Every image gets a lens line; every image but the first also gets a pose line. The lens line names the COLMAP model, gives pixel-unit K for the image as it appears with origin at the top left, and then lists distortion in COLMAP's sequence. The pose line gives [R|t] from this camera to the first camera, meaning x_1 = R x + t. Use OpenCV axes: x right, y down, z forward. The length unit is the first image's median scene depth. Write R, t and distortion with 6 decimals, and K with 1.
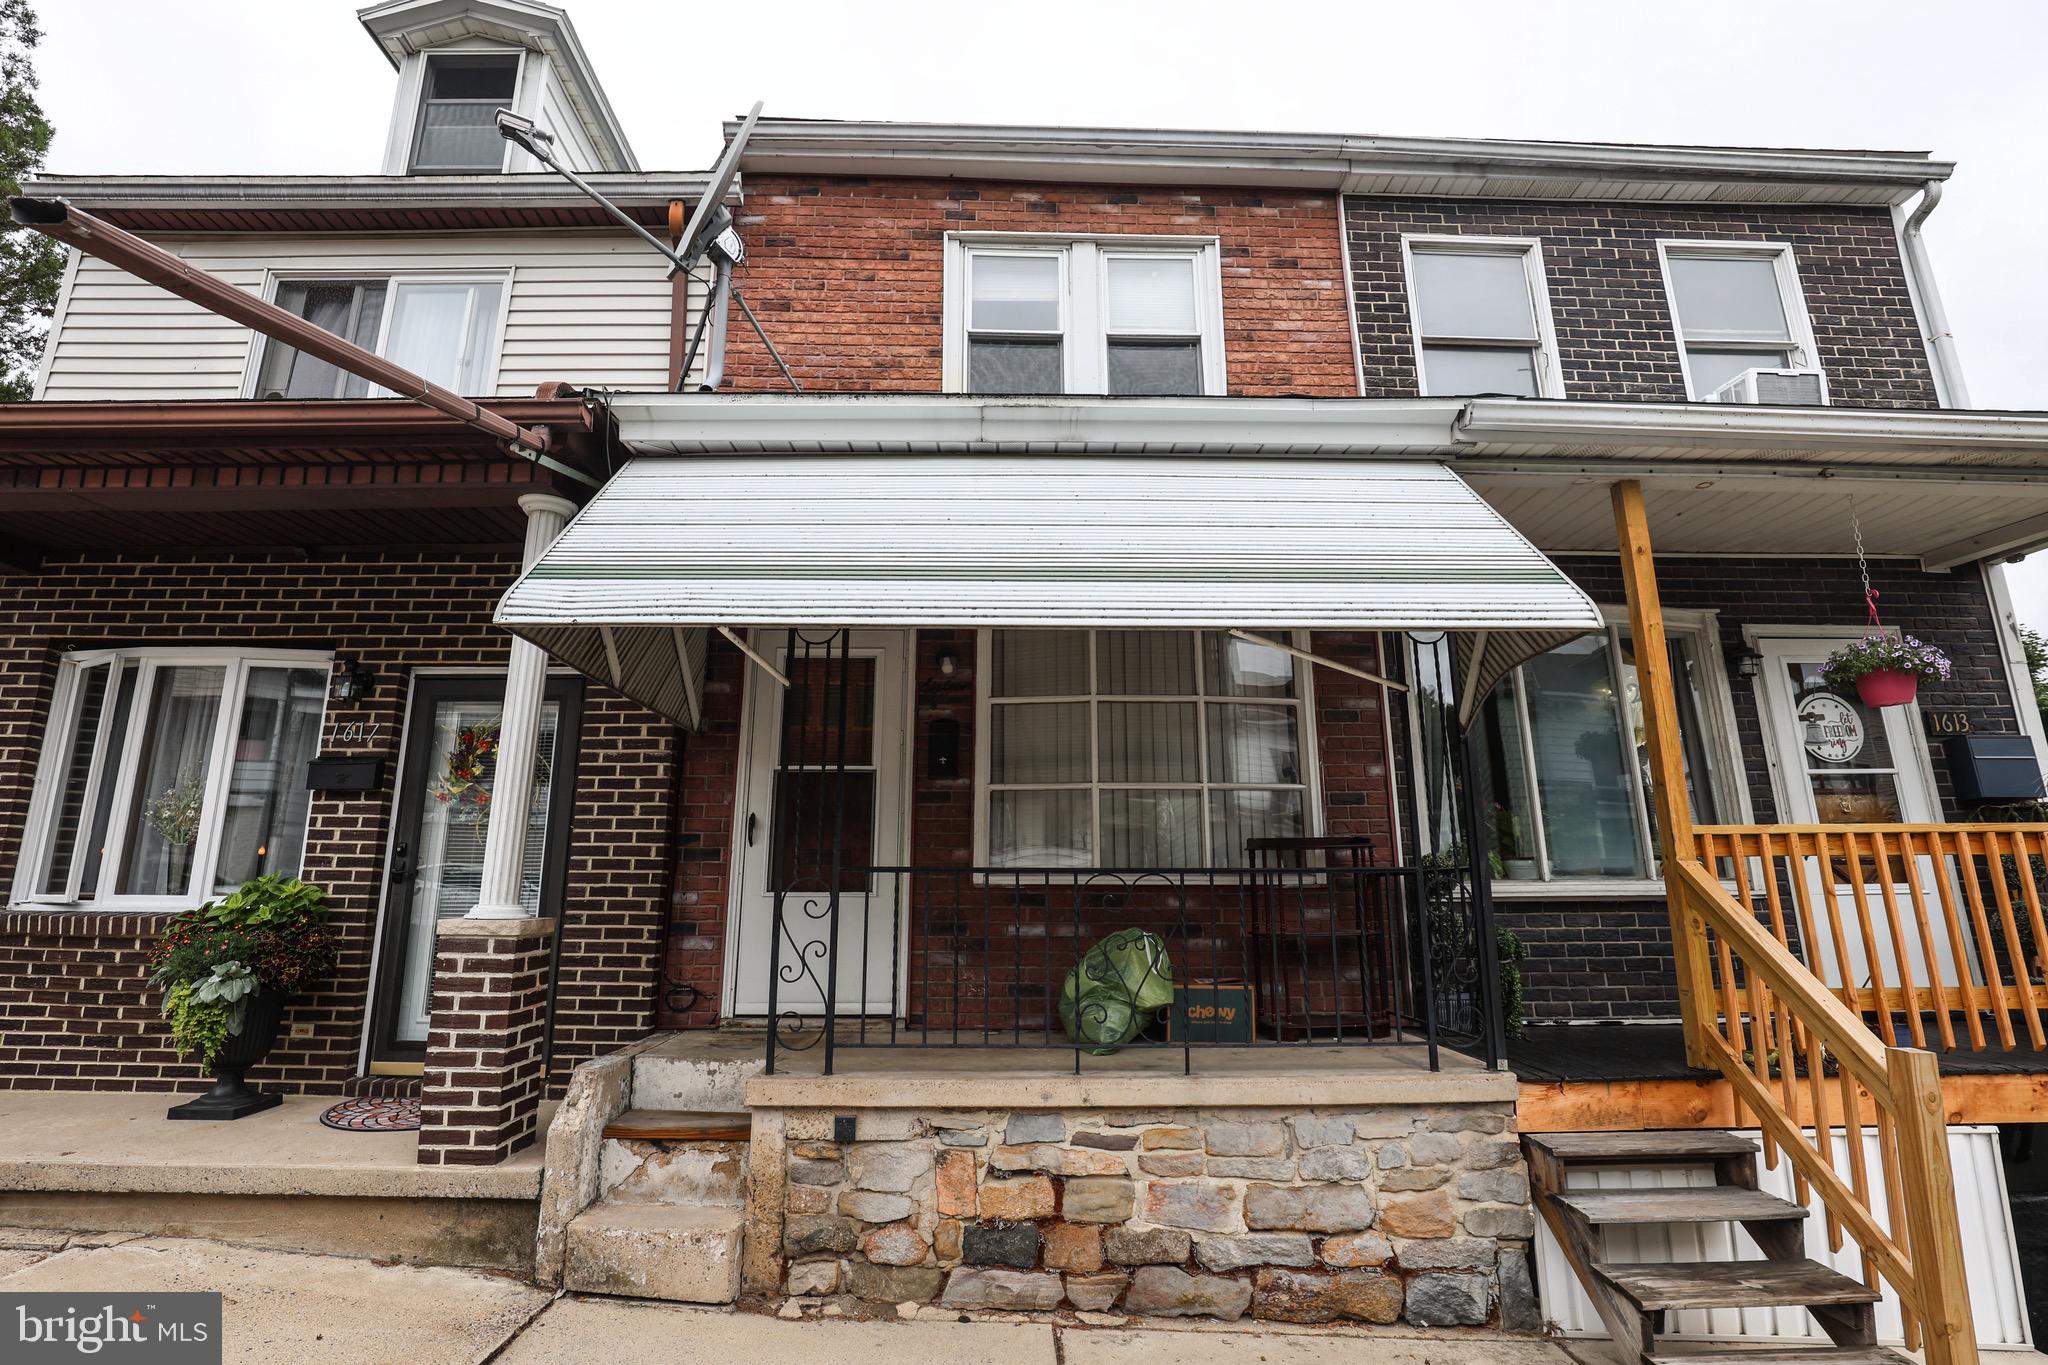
lens RADIAL K [[984.8, 0, 1016.2], [0, 984.8, 685.6], [0, 0, 1]] dist [-0.033217, 0.010024]
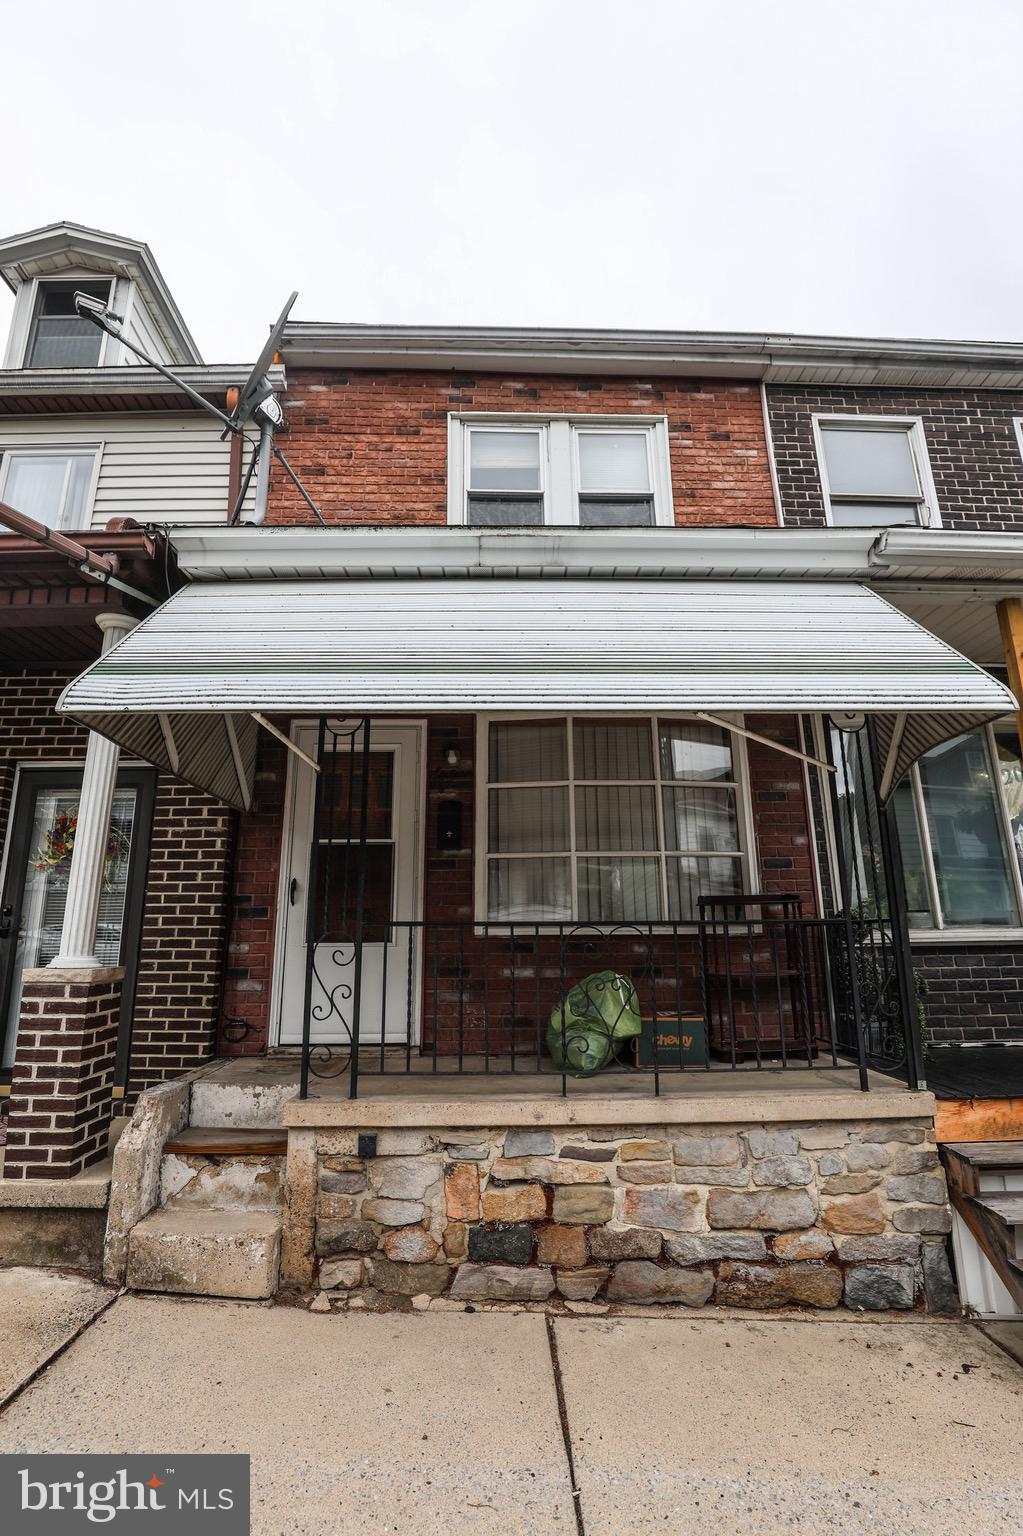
lens RADIAL K [[738.6, 0, 505.3], [0, 738.6, 773.8], [0, 0, 1]] dist [-0.033217, 0.010024]
pose [[0.999975, -0.006992, 0.000927, -0.006299], [0.007005, 0.999873, -0.014292, 0.018470], [-0.000827, 0.014298, 0.999897, 0.103240]]
